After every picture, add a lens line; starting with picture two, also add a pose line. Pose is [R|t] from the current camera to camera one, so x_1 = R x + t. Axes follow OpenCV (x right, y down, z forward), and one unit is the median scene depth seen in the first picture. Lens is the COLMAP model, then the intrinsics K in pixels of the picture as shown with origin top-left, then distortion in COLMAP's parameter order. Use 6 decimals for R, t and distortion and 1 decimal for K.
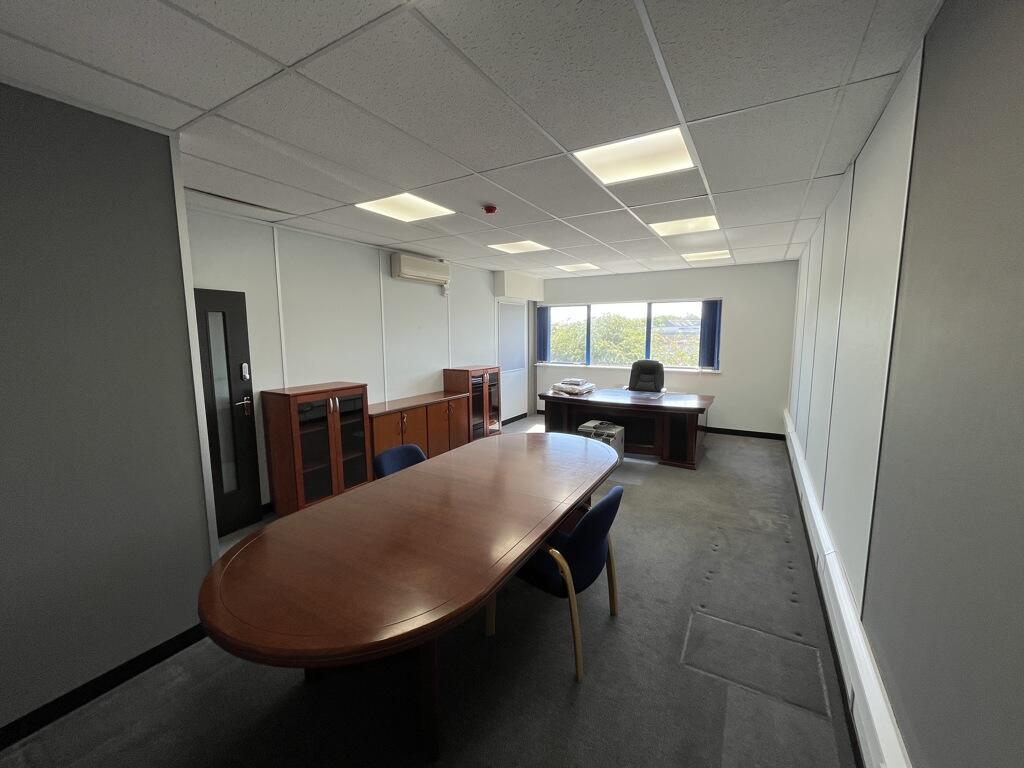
lens RADIAL K [[411.8, 0, 512.0], [0, 411.8, 384.0], [0, 0, 1]] dist [-0.000423, 0.000089]
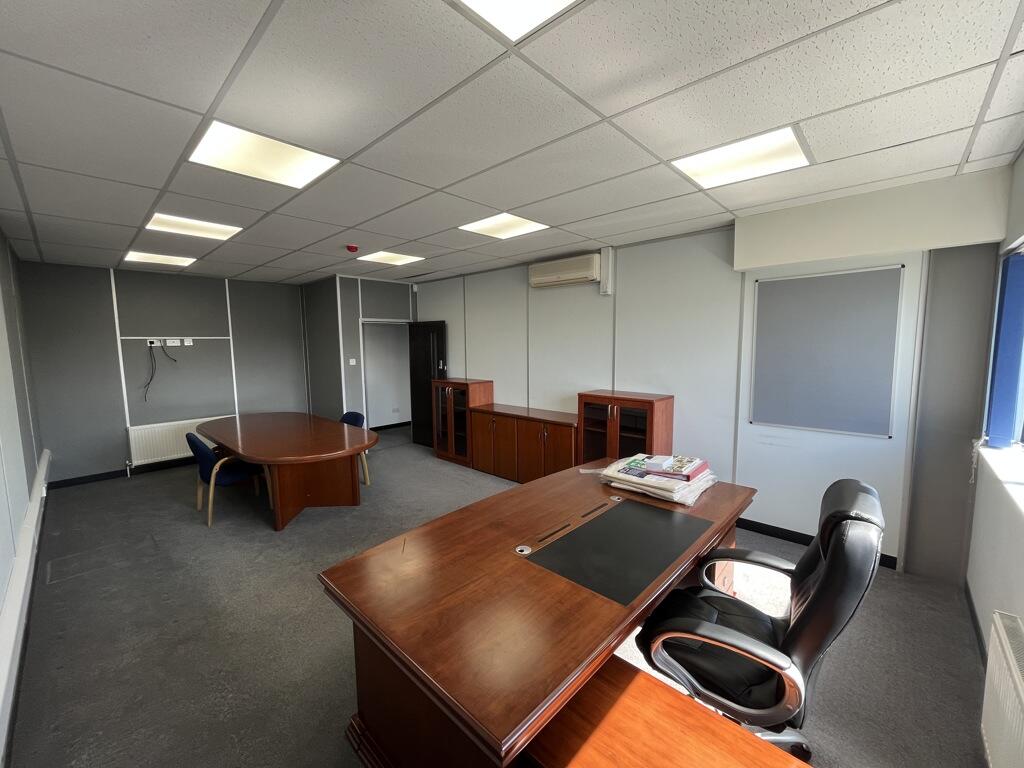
lens RADIAL K [[411.8, 0, 512.0], [0, 411.8, 384.0], [0, 0, 1]] dist [-0.000423, 0.000089]
pose [[-0.212667, 0.109620, -0.970956, 0.702718], [-0.110905, 0.984558, 0.135447, -0.150727], [0.970810, 0.136489, -0.197226, 1.113909]]
